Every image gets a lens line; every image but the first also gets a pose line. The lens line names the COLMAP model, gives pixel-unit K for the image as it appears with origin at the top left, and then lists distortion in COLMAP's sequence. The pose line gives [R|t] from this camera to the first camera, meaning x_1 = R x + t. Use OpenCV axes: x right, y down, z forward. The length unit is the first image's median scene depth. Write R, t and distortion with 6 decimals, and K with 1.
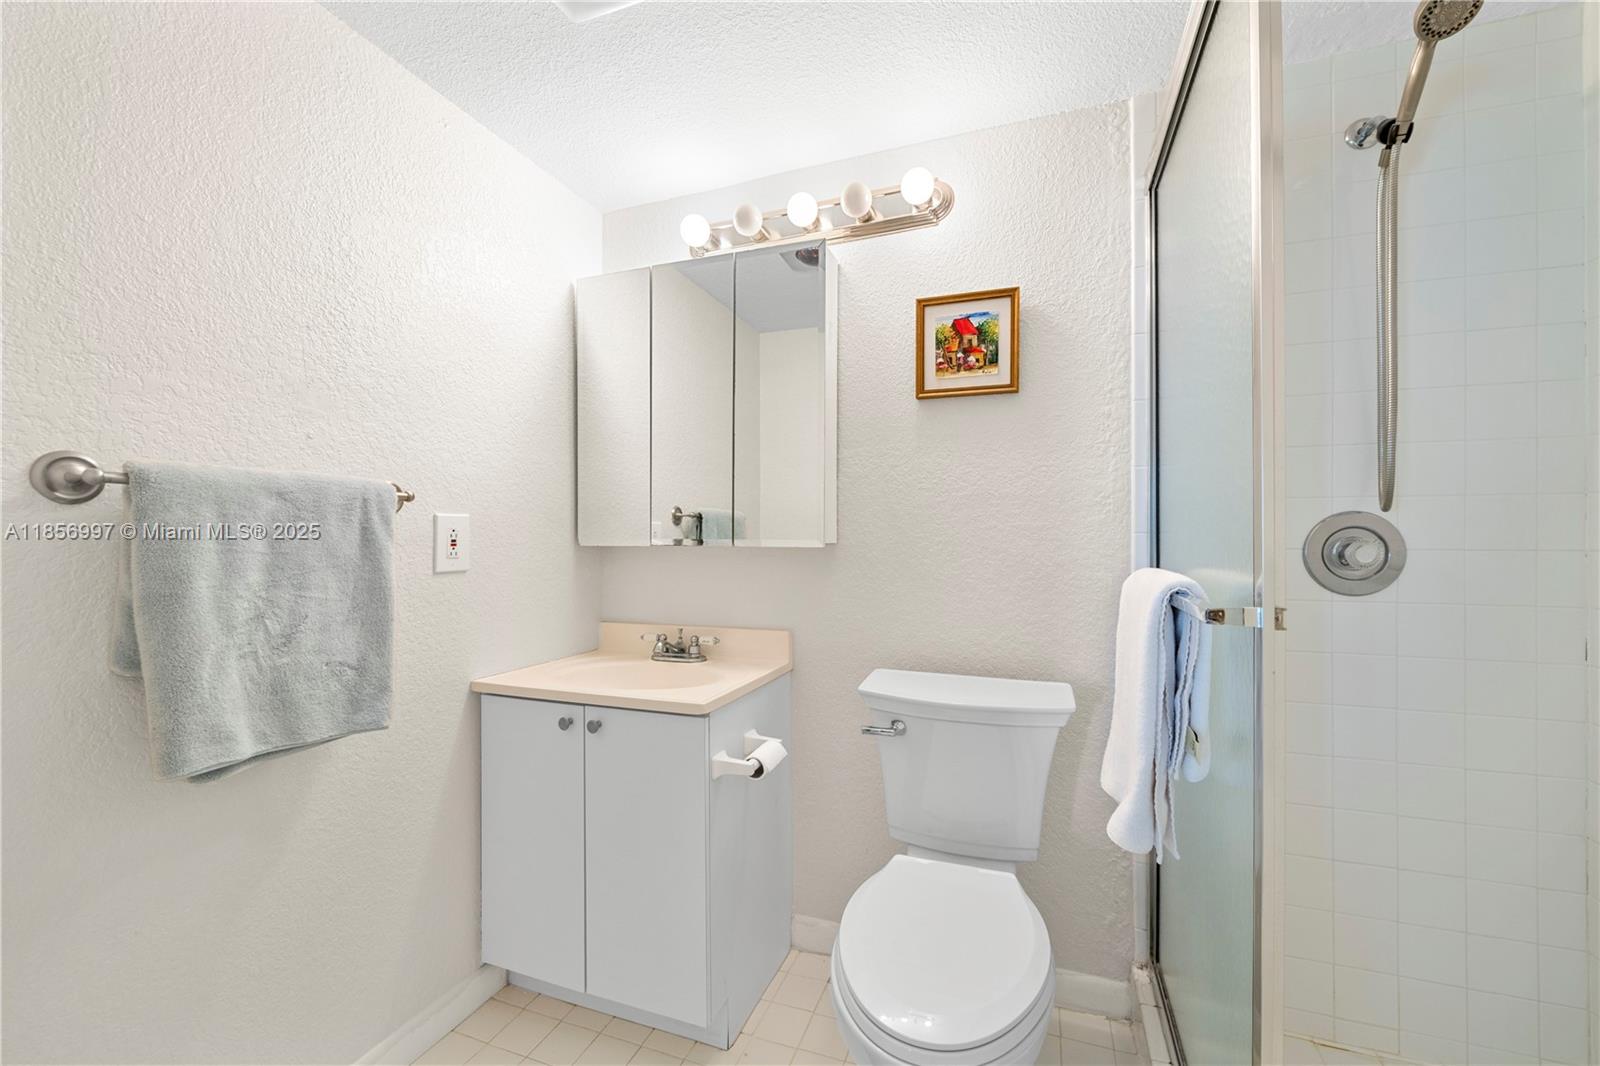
lens RADIAL K [[636.1, 0, 800.0], [0, 636.1, 533.0], [0, 0, 1]] dist [0.000826, -0.004519]
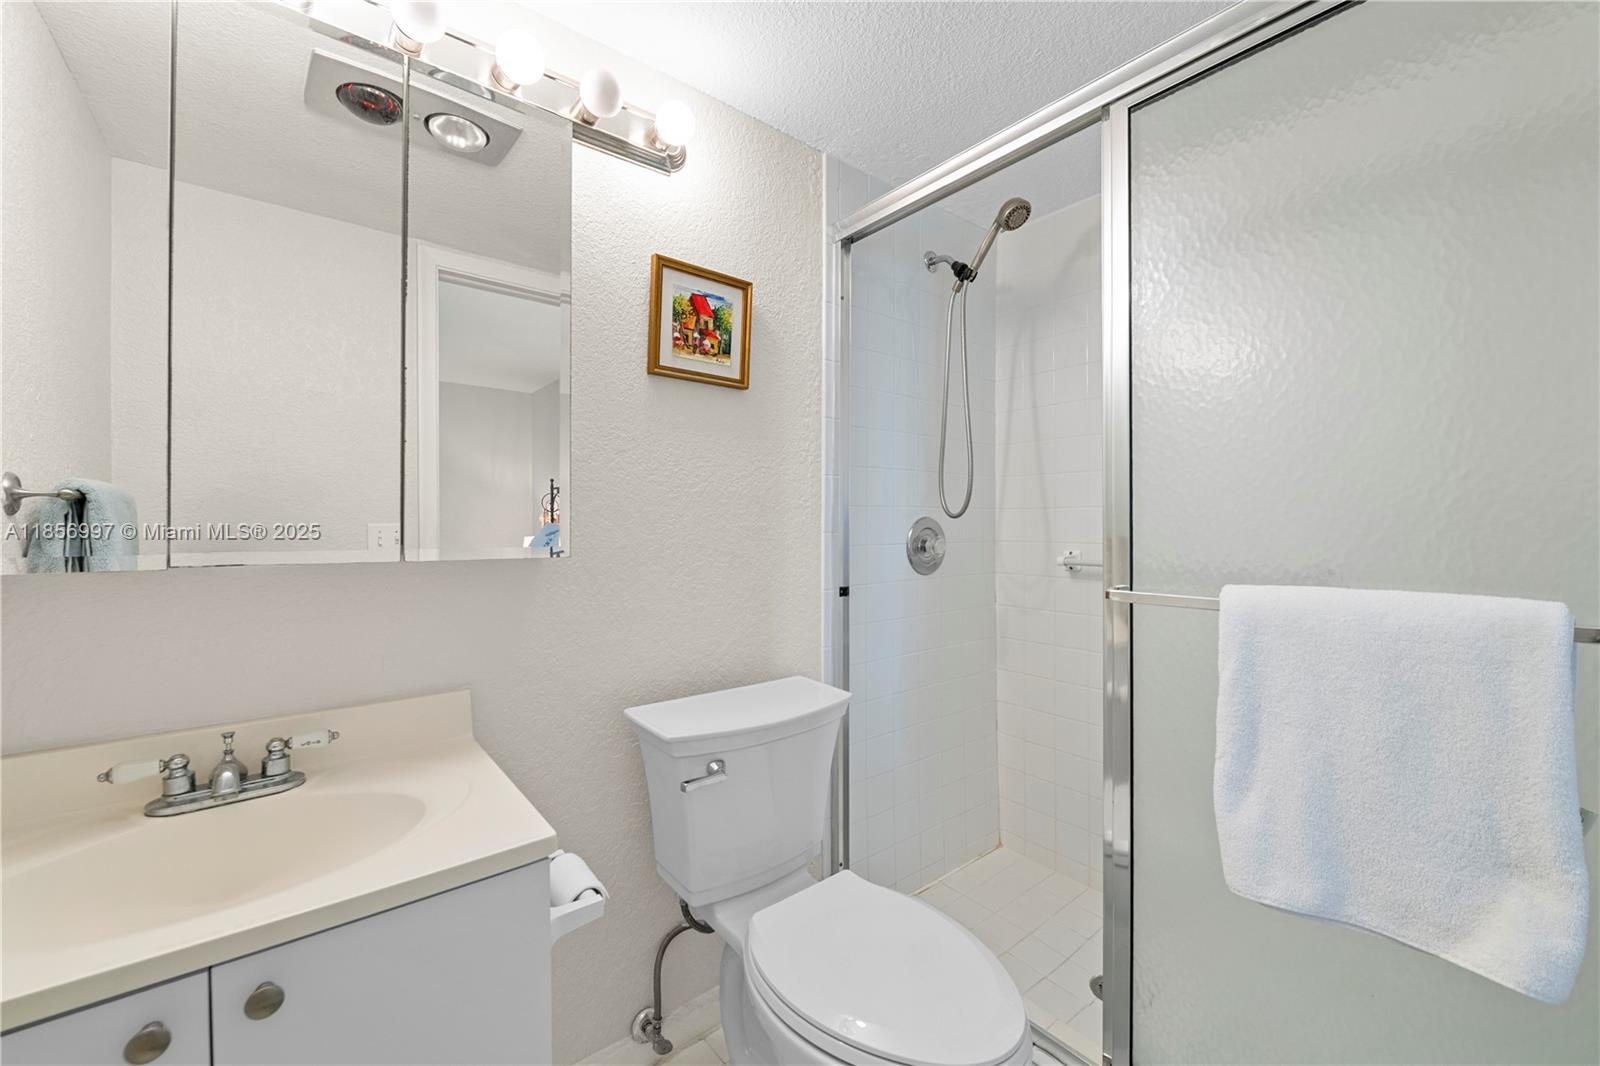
lens RADIAL K [[652.0, 0, 804.9], [0, 652.0, 515.6], [0, 0, 1]] dist [-0.000825, -0.005222]
pose [[0.486101, 0.006568, 0.873878, -0.477085], [-0.012046, 0.999927, -0.000814, -0.027435], [-0.873820, -0.010131, 0.486144, 0.421664]]
